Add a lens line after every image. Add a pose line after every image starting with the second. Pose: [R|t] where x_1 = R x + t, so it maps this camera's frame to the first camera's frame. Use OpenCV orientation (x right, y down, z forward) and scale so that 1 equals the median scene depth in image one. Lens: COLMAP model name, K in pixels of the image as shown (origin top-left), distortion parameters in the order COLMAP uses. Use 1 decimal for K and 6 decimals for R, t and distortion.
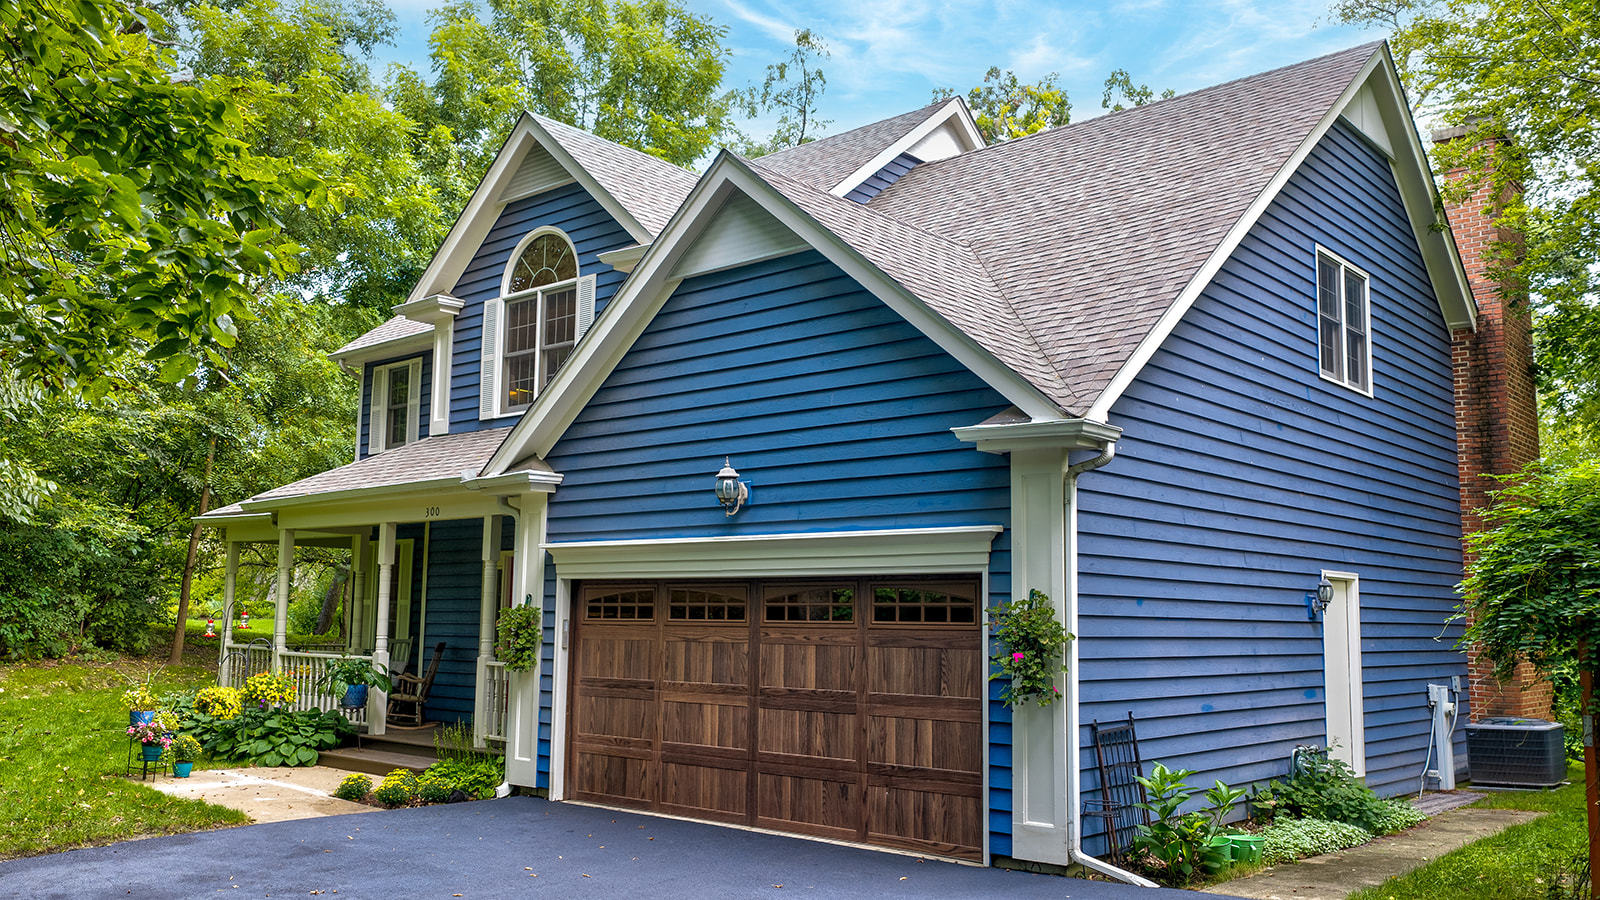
lens RADIAL K [[1326.7, 0, 800.0], [0, 1326.7, 450.0], [0, 0, 1]] dist [0.042967, -0.108730]
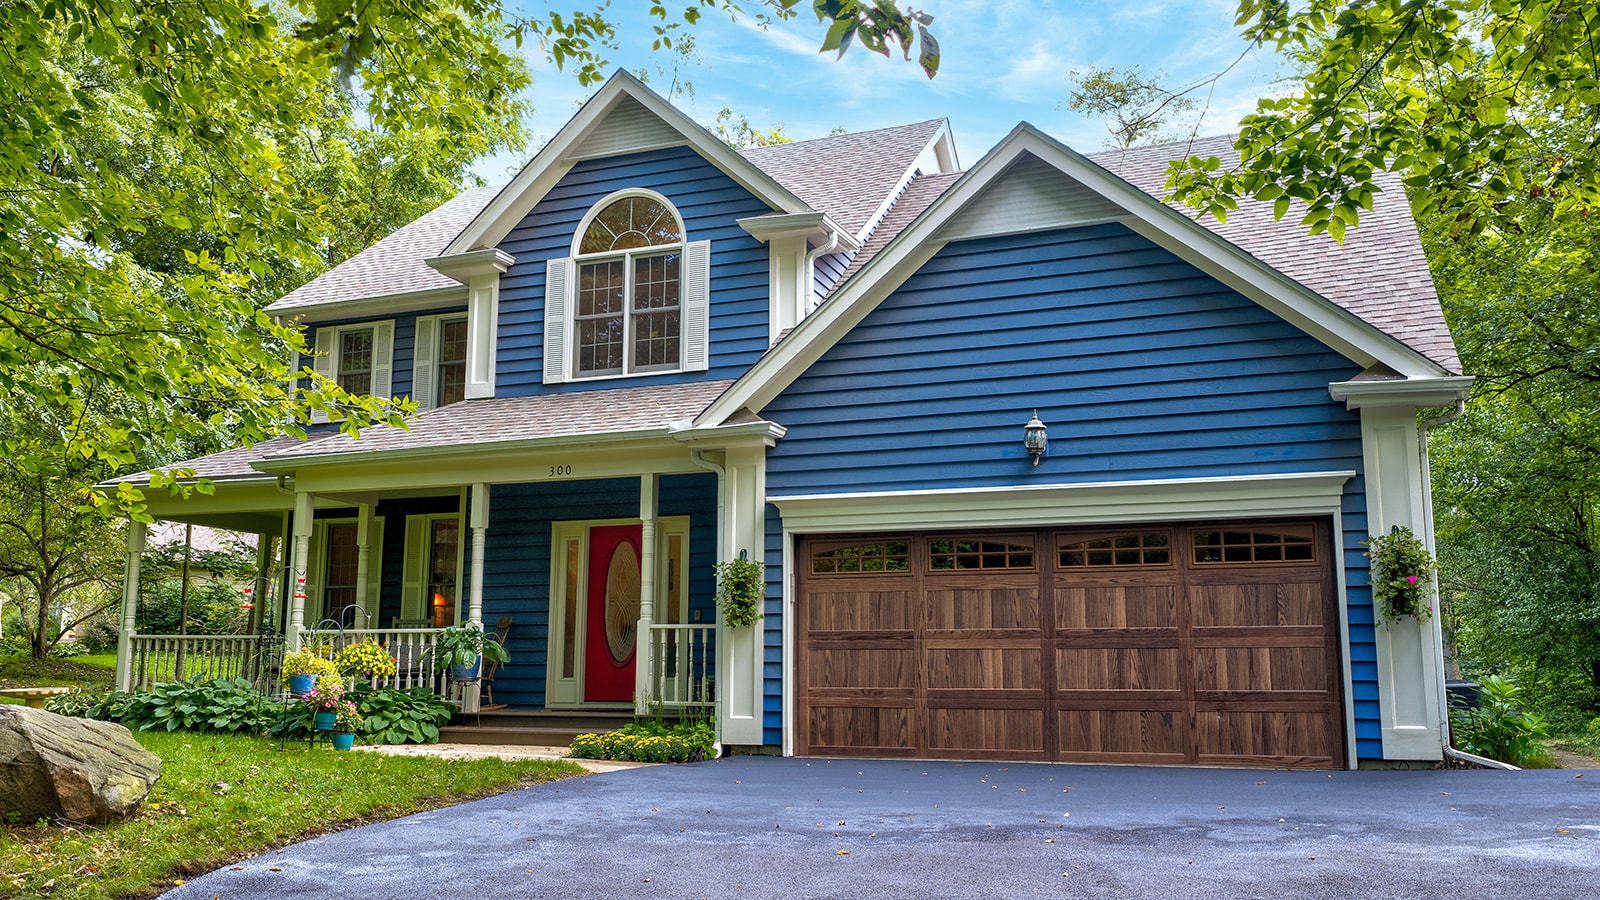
lens RADIAL K [[1326.7, 0, 800.0], [0, 1326.7, 450.0], [0, 0, 1]] dist [0.042967, -0.108730]
pose [[0.936599, 0.049899, 0.346831, -0.568731], [-0.035928, 0.998267, -0.046599, 0.089291], [-0.348555, 0.031184, 0.936769, 0.075831]]
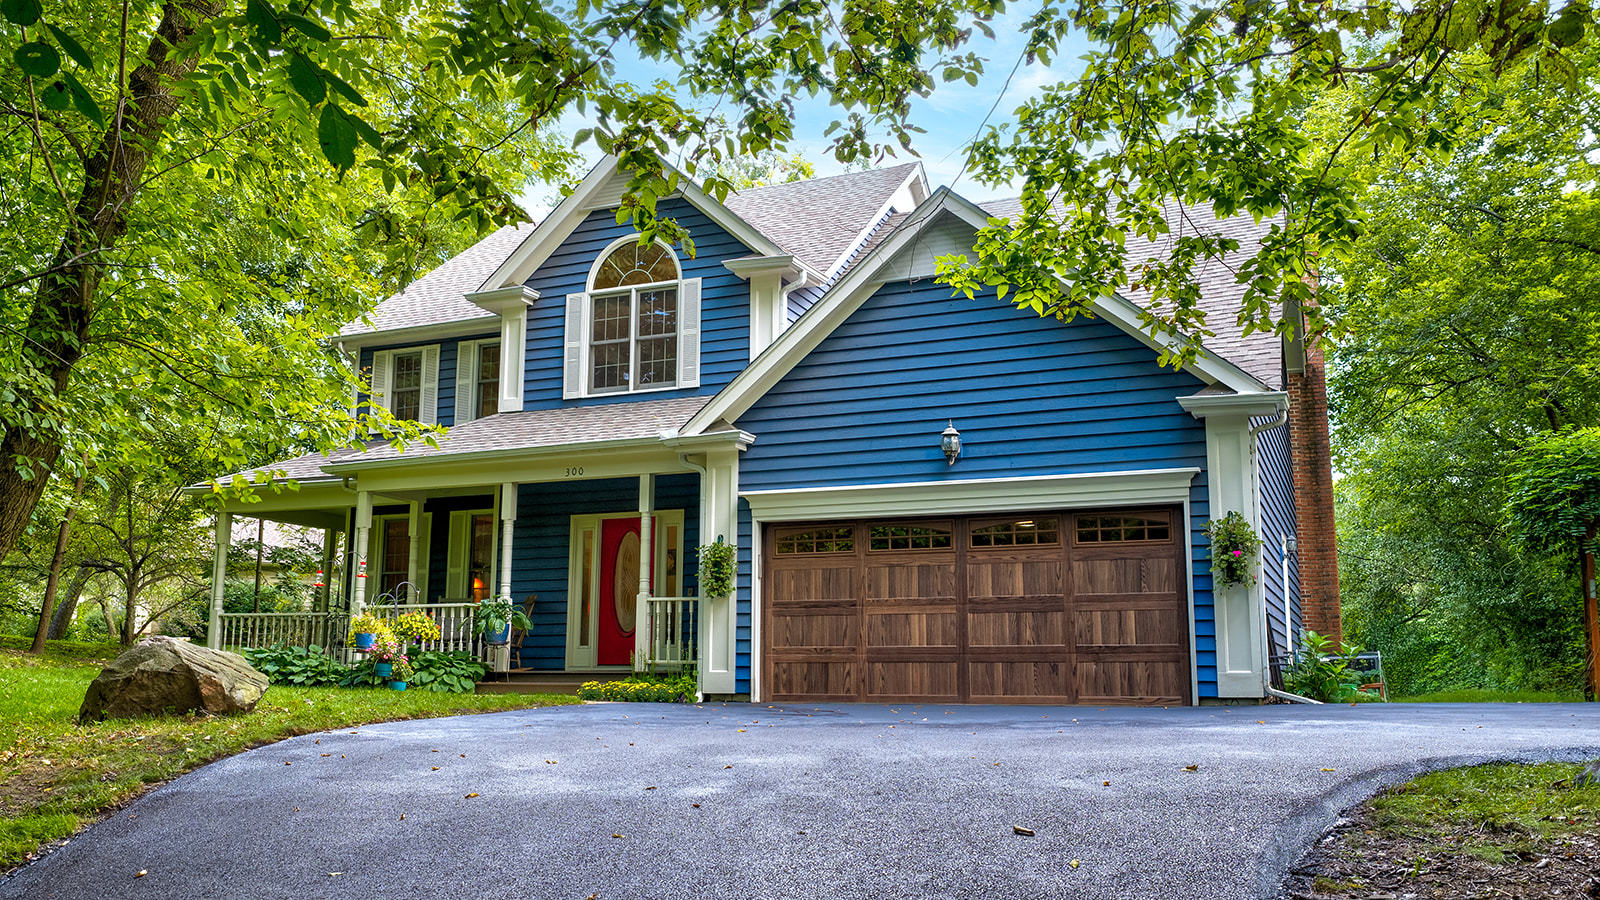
lens RADIAL K [[1326.7, 0, 800.0], [0, 1326.7, 450.0], [0, 0, 1]] dist [0.042967, -0.108730]
pose [[0.948753, 0.046183, 0.312625, -0.575202], [-0.032223, 0.998245, -0.049678, 0.100168], [-0.314371, 0.037059, 0.948577, -0.178936]]
